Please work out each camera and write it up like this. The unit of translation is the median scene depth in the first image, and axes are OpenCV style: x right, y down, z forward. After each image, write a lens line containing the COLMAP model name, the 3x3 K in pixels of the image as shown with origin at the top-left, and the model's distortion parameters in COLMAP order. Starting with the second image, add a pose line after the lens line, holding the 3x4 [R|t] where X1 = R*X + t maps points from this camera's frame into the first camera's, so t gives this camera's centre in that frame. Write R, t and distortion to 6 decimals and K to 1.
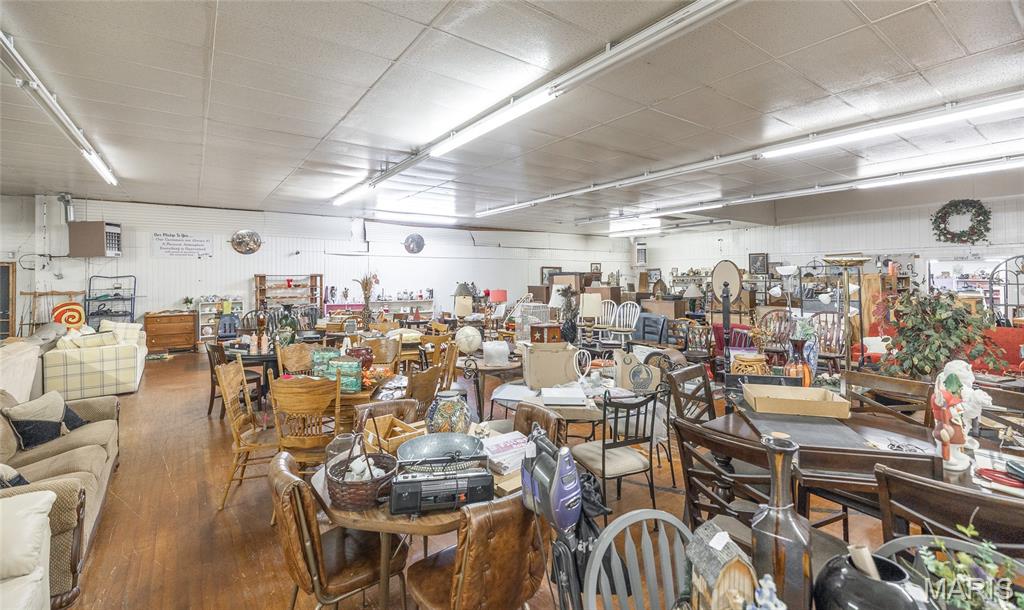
lens RADIAL K [[437.4, 0, 511.4], [0, 437.4, 268.4], [0, 0, 1]] dist [0.000071, -0.000033]
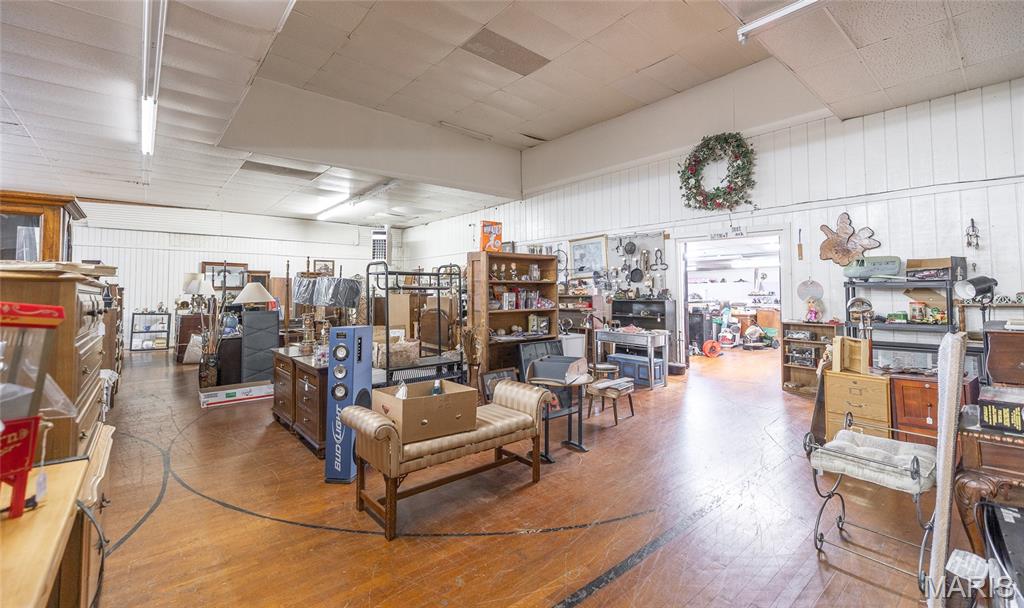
lens RADIAL K [[437.4, 0, 511.4], [0, 437.4, 267.4], [0, 0, 1]] dist [0.000071, -0.000033]
pose [[0.997624, 0.006821, 0.068557, 0.715256], [-0.004188, 0.999251, -0.038483, 0.041576], [-0.068768, 0.038104, 0.996905, 0.444693]]
